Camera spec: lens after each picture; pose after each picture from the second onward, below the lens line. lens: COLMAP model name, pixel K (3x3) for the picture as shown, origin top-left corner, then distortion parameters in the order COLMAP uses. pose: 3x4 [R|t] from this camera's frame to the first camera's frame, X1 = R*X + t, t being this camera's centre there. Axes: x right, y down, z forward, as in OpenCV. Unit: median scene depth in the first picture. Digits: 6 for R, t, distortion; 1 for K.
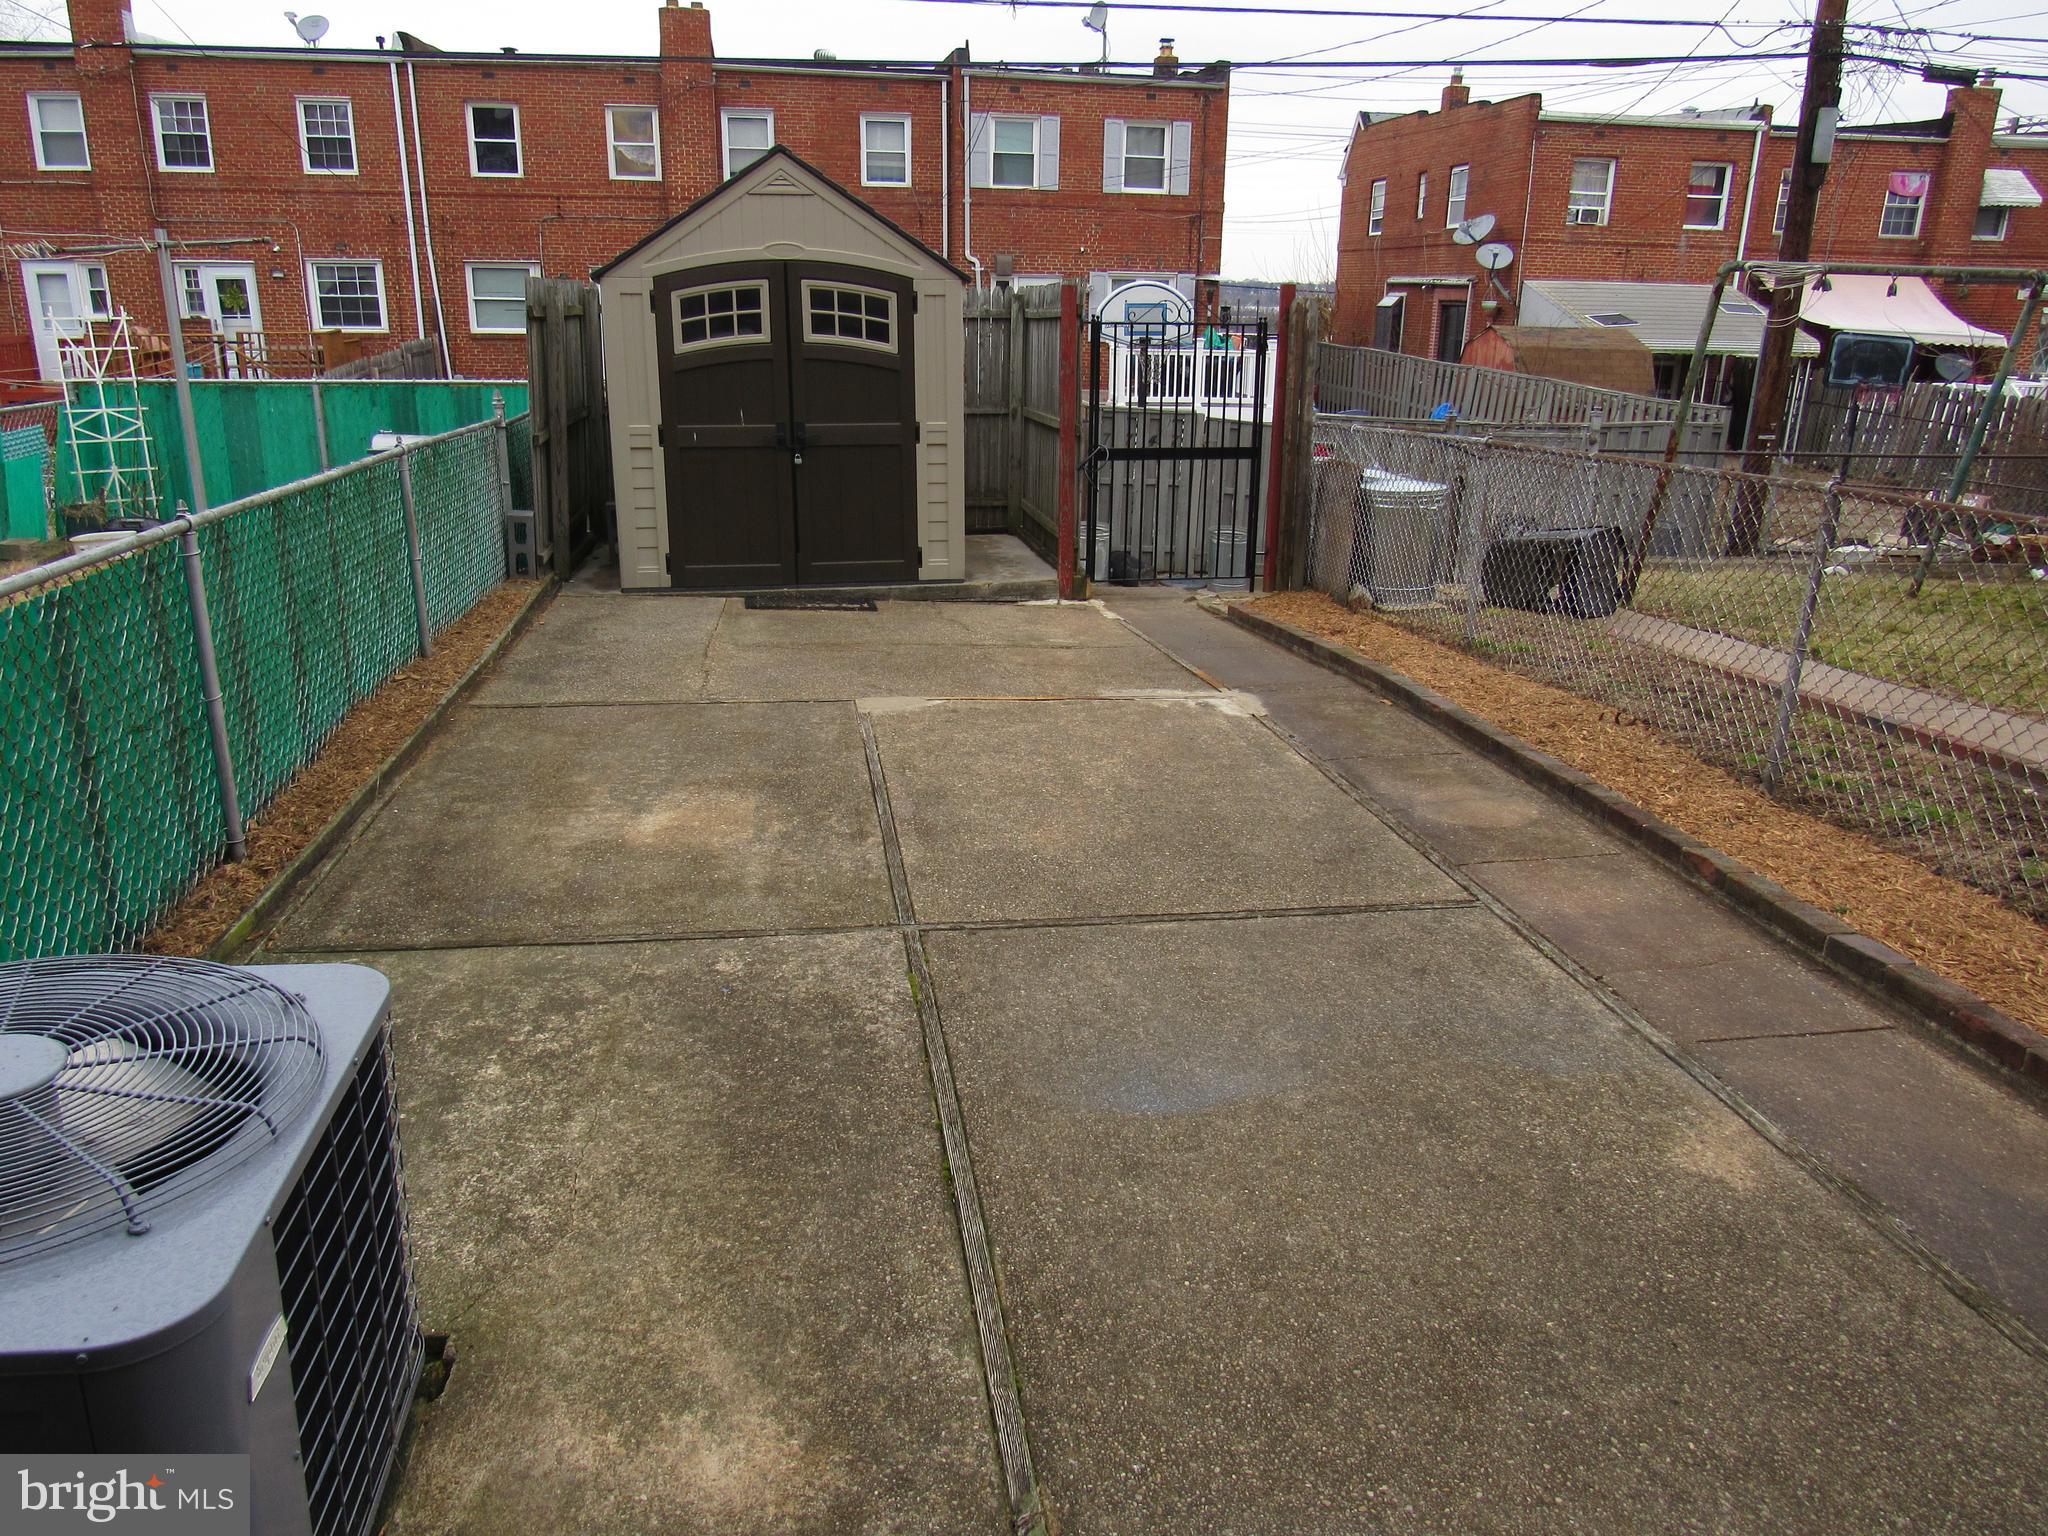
lens RADIAL K [[1449.9, 0, 1024.0], [0, 1449.9, 768.0], [0, 0, 1]] dist [-0.036835, 0.004945]
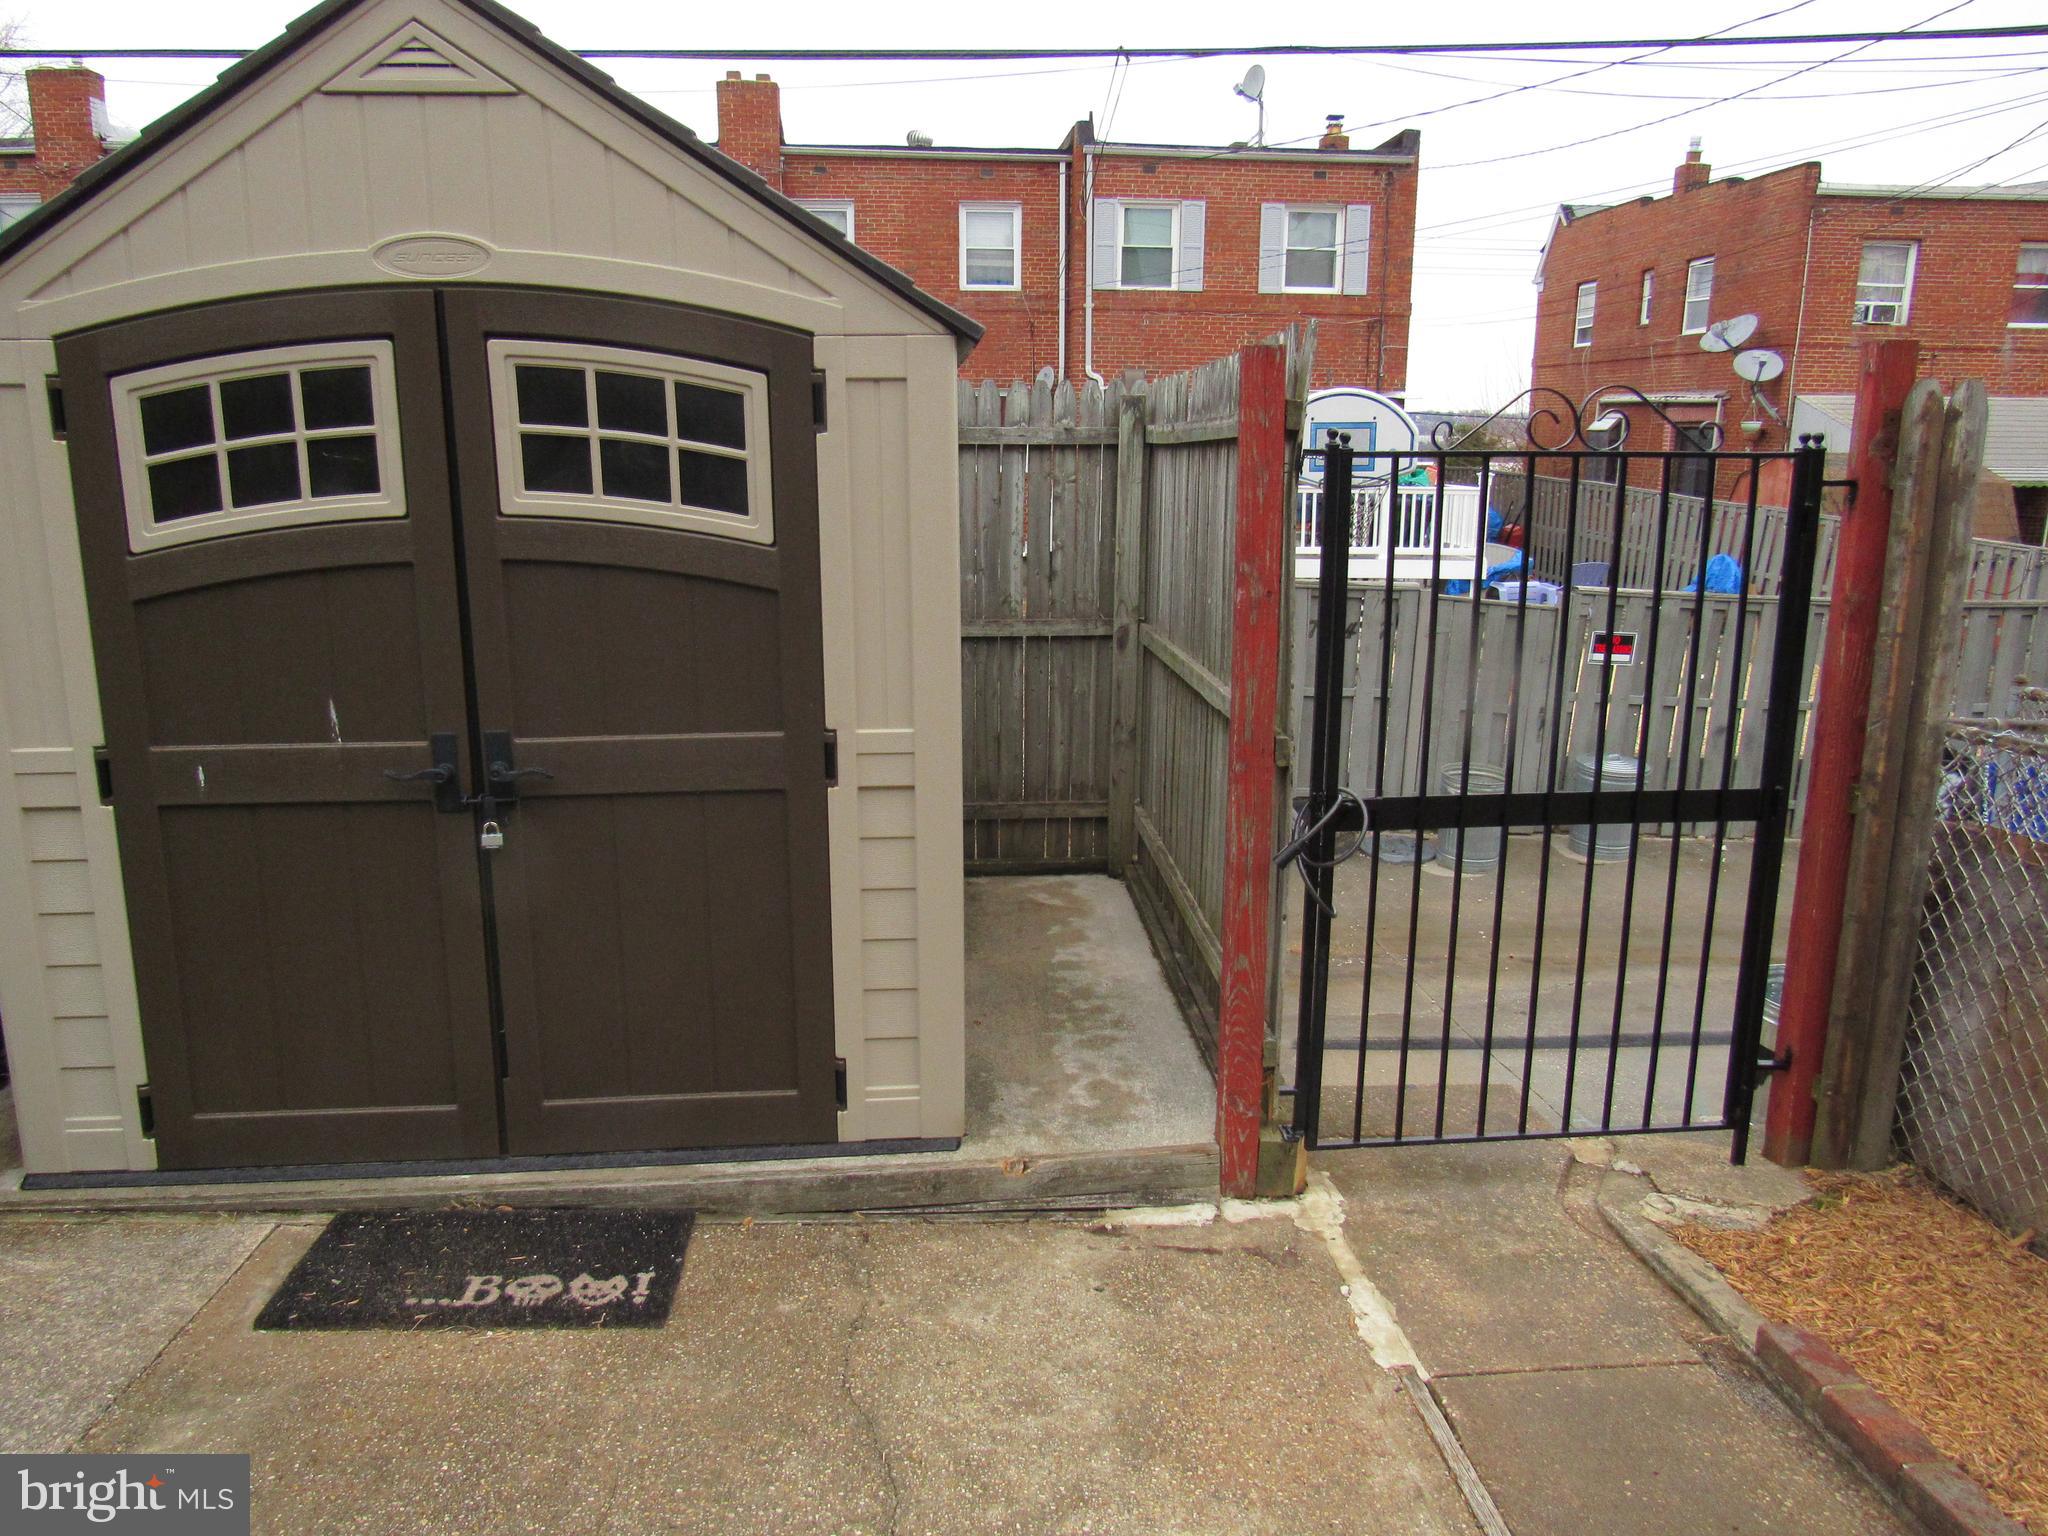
lens RADIAL K [[1414.6, 0, 1002.3], [0, 1414.6, 761.9], [0, 0, 1]] dist [-0.049811, 0.024706]
pose [[0.993888, 0.014773, -0.109398, 0.002554], [-0.023832, 0.996350, -0.081963, -0.073462], [0.107788, 0.084069, 0.990613, 0.237798]]
